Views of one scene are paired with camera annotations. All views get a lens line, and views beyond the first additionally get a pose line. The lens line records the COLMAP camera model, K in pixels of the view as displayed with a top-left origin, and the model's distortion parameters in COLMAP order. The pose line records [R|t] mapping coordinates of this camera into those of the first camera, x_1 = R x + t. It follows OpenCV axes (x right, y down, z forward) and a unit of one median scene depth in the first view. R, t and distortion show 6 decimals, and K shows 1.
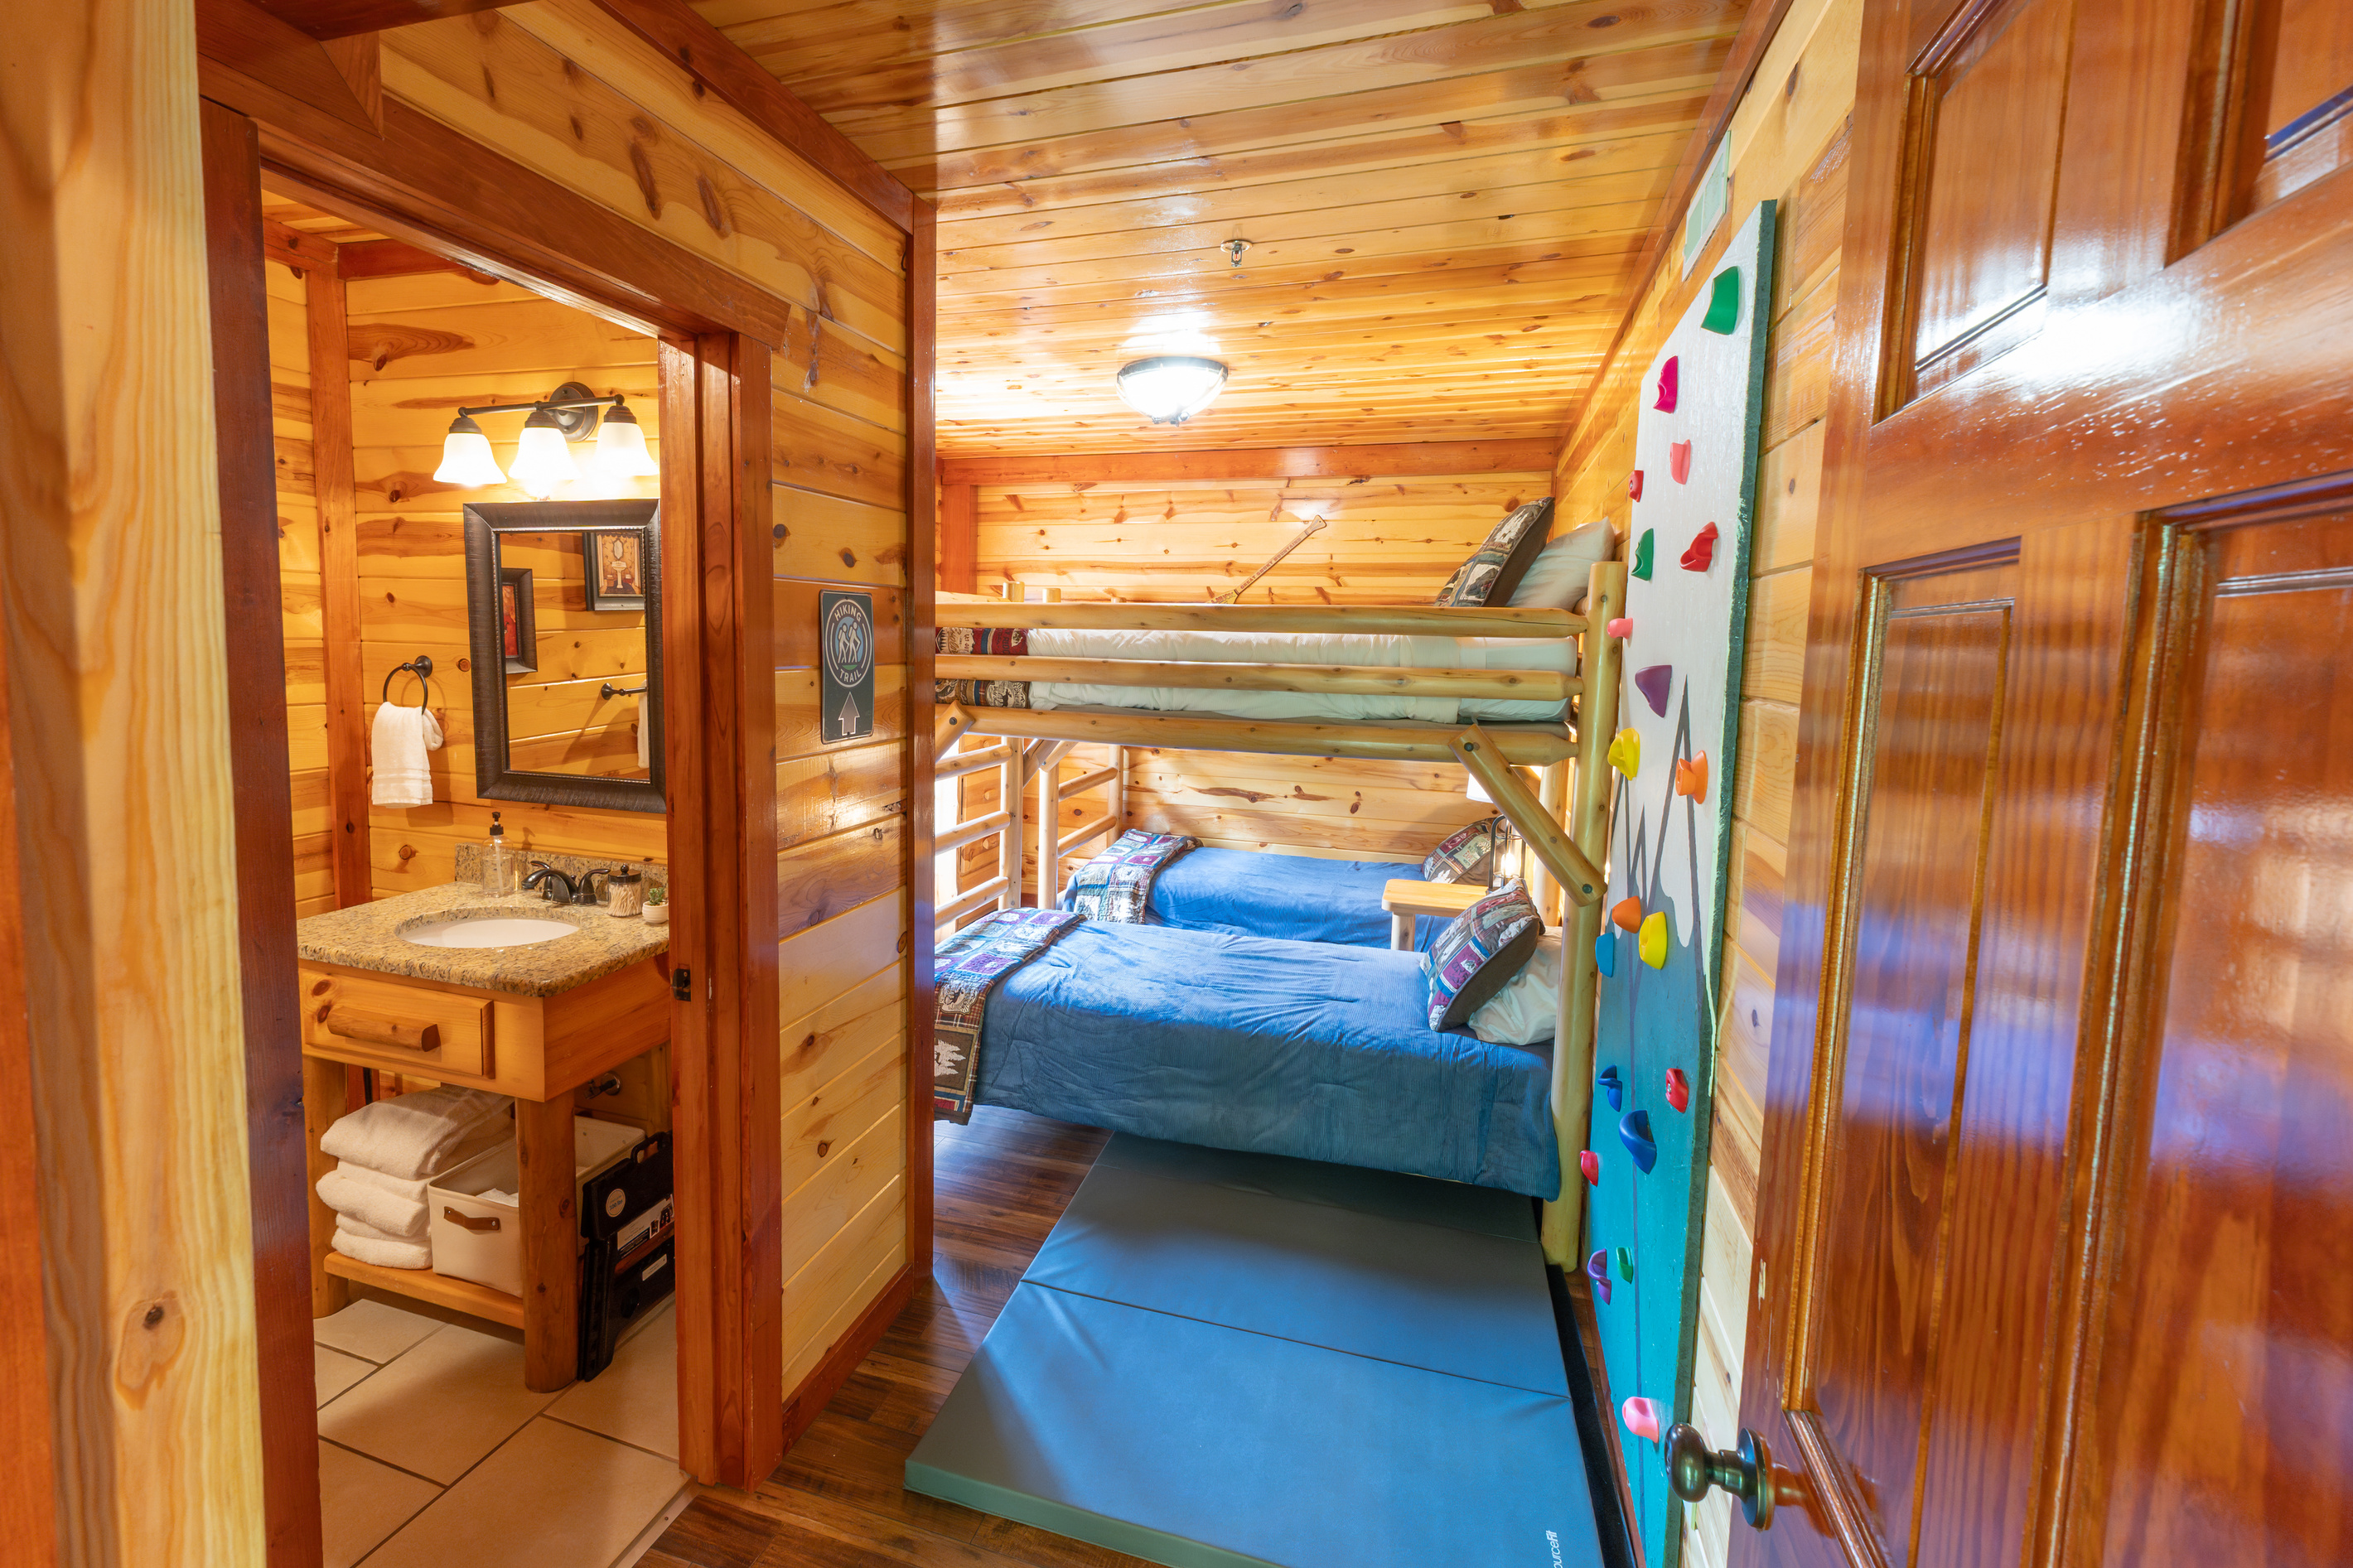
lens RADIAL K [[1142.9, 0, 1176.3], [0, 1142.9, 795.3], [0, 0, 1]] dist [-0.000288, -0.000544]
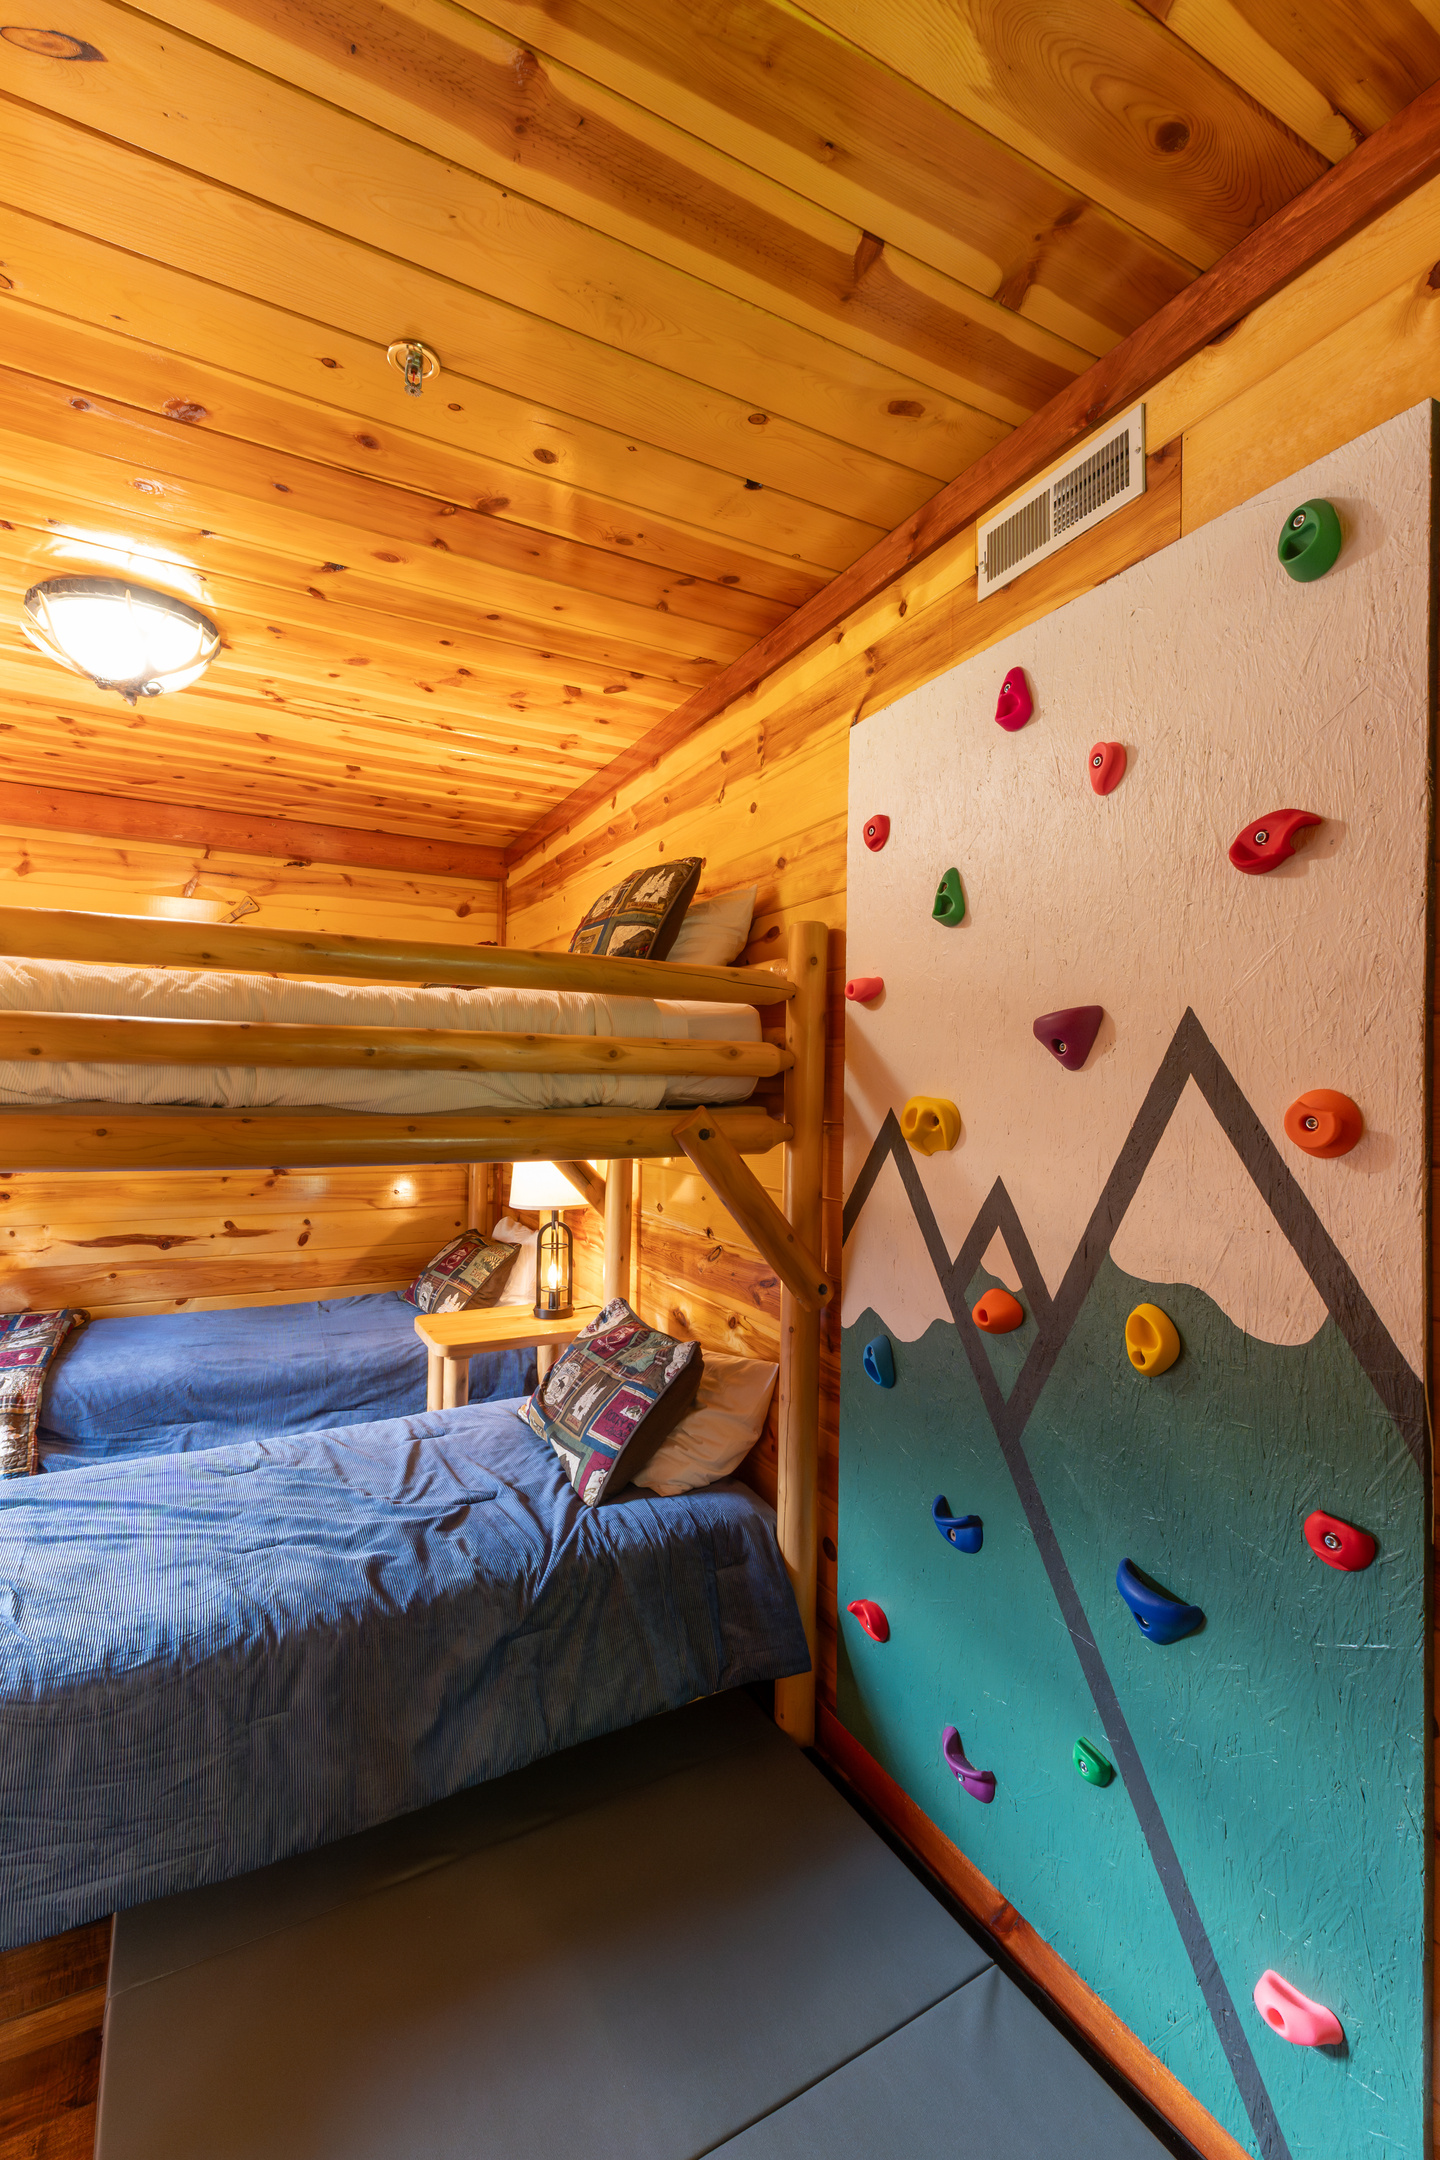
lens RADIAL K [[924.6, 0, 726.5], [0, 924.6, 1088.6], [0, 0, 1]] dist [0.018437, -0.000211]
pose [[0.728769, -0.016494, 0.684561, -0.103769], [0.101907, 0.991190, -0.084606, -0.011260], [-0.677134, 0.131419, 0.724029, 0.319854]]
